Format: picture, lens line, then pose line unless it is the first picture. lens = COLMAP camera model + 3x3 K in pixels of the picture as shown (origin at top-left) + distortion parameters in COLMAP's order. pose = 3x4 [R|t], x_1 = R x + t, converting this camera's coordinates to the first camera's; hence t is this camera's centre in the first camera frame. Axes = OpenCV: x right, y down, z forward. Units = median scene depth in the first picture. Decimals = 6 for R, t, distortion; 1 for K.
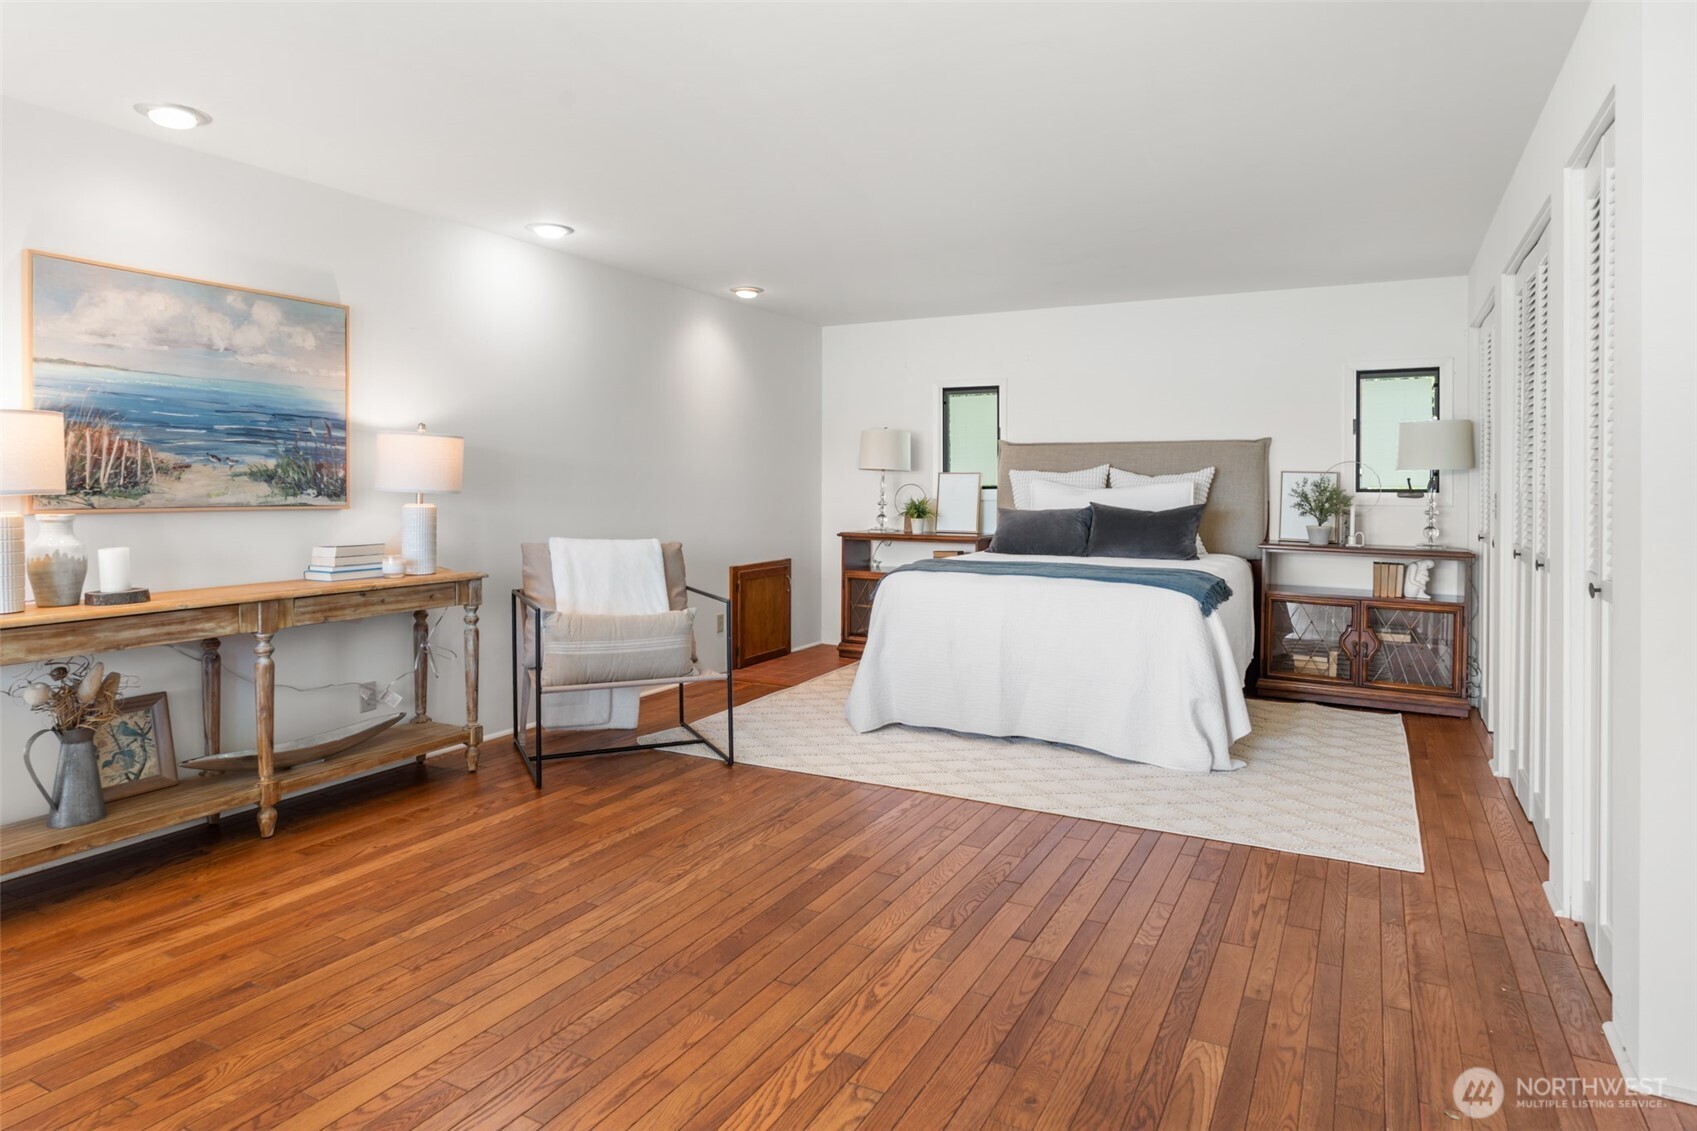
lens RADIAL K [[1008.0, 0, 844.5], [0, 1008.0, 488.4], [0, 0, 1]] dist [0.005302, 0.000410]
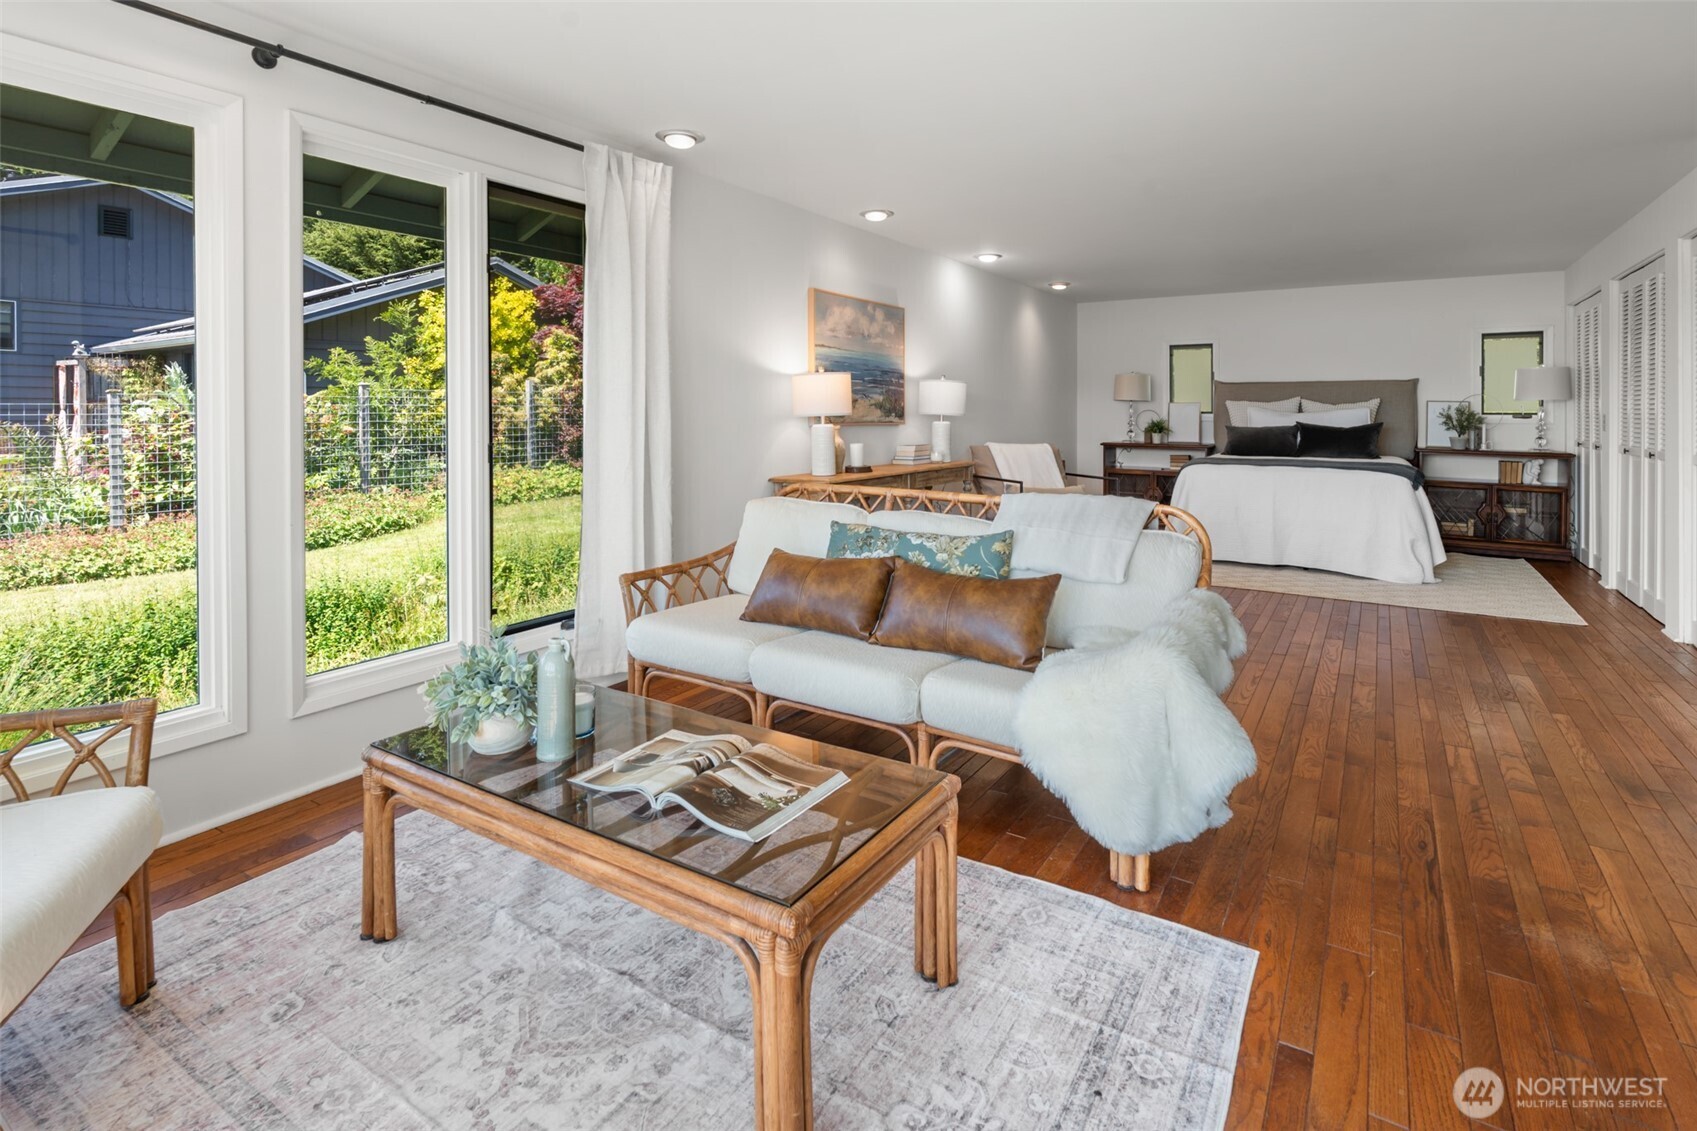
lens RADIAL K [[831.7, 0, 852.2], [0, 831.7, 416.6], [0, 0, 1]] dist [-0.002002, -0.000254]
pose [[0.996593, -0.001402, -0.082470, -0.505425], [0.001562, 0.999997, 0.001878, 0.004187], [0.082467, -0.002001, 0.996592, -0.478250]]
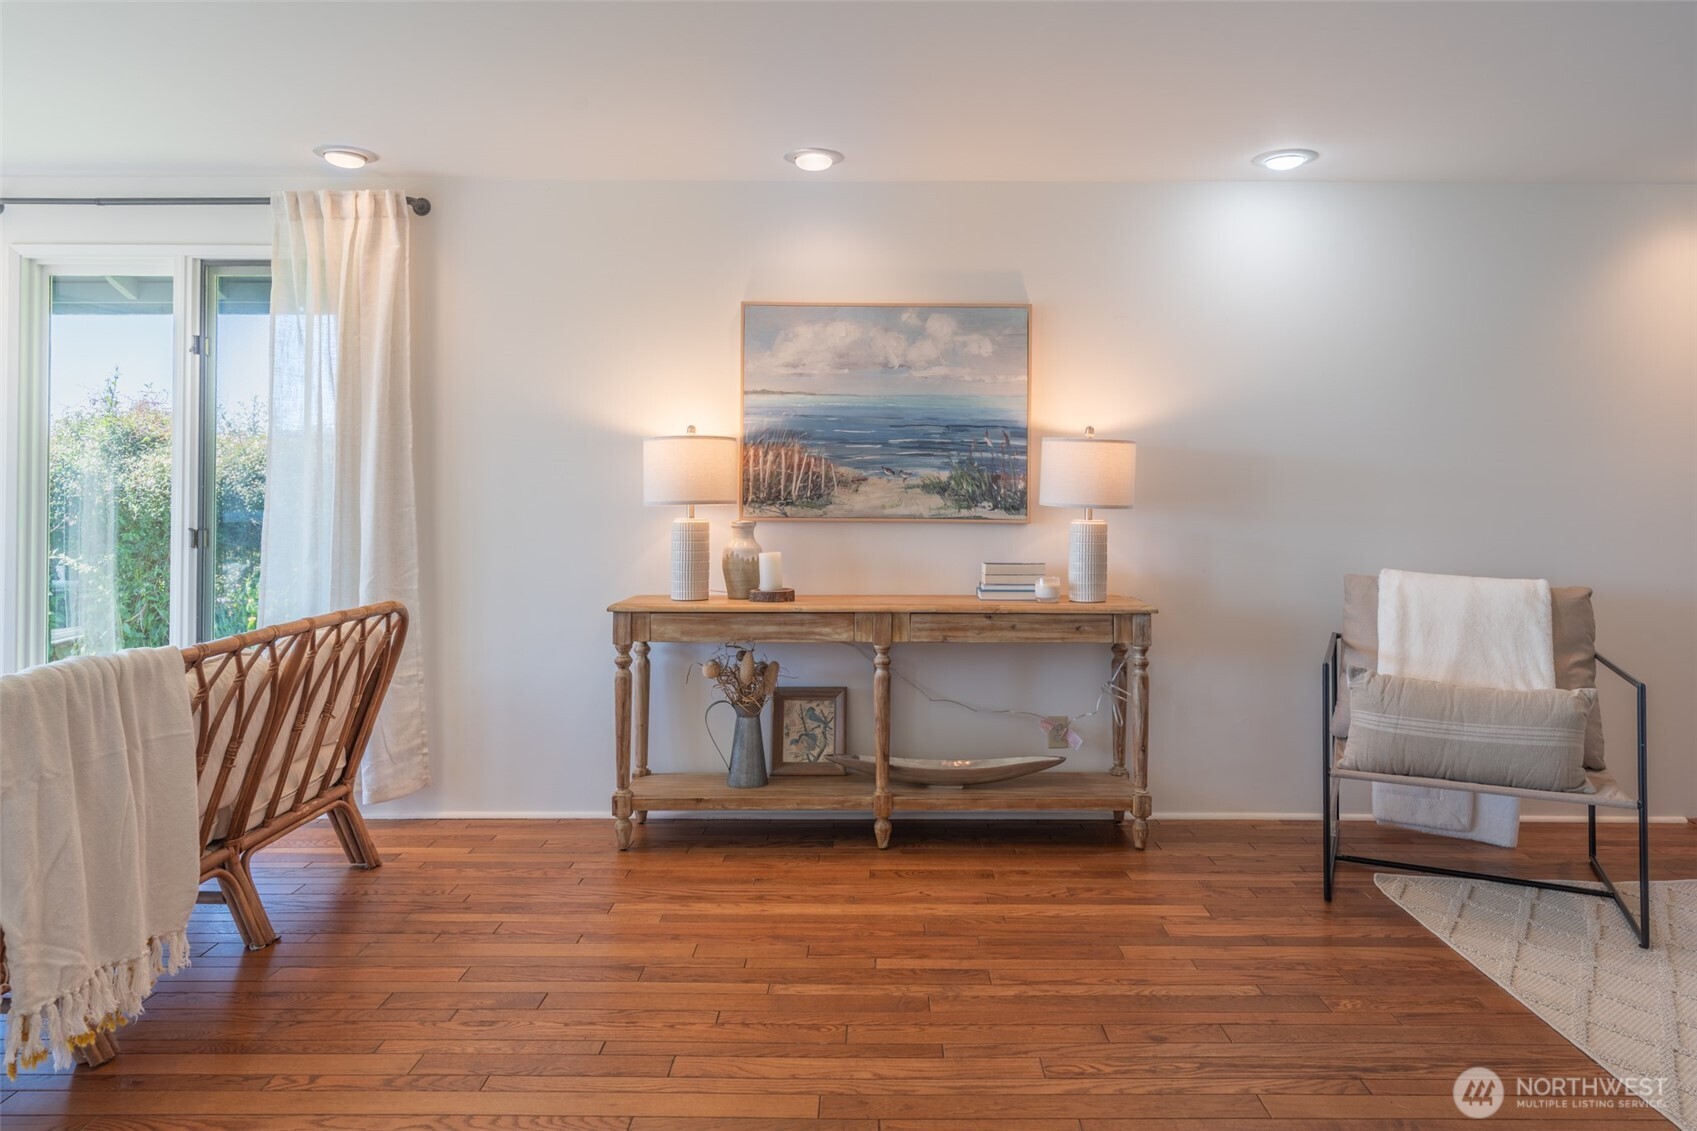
lens RADIAL K [[1096.5, 0, 849.2], [0, 1096.5, 480.9], [0, 0, 1]] dist [-0.002240, -0.000812]
pose [[0.469164, -0.005582, -0.883094, 0.345900], [-0.006668, 0.999929, -0.009863, -0.008346], [0.883086, 0.010516, 0.469093, 0.418078]]
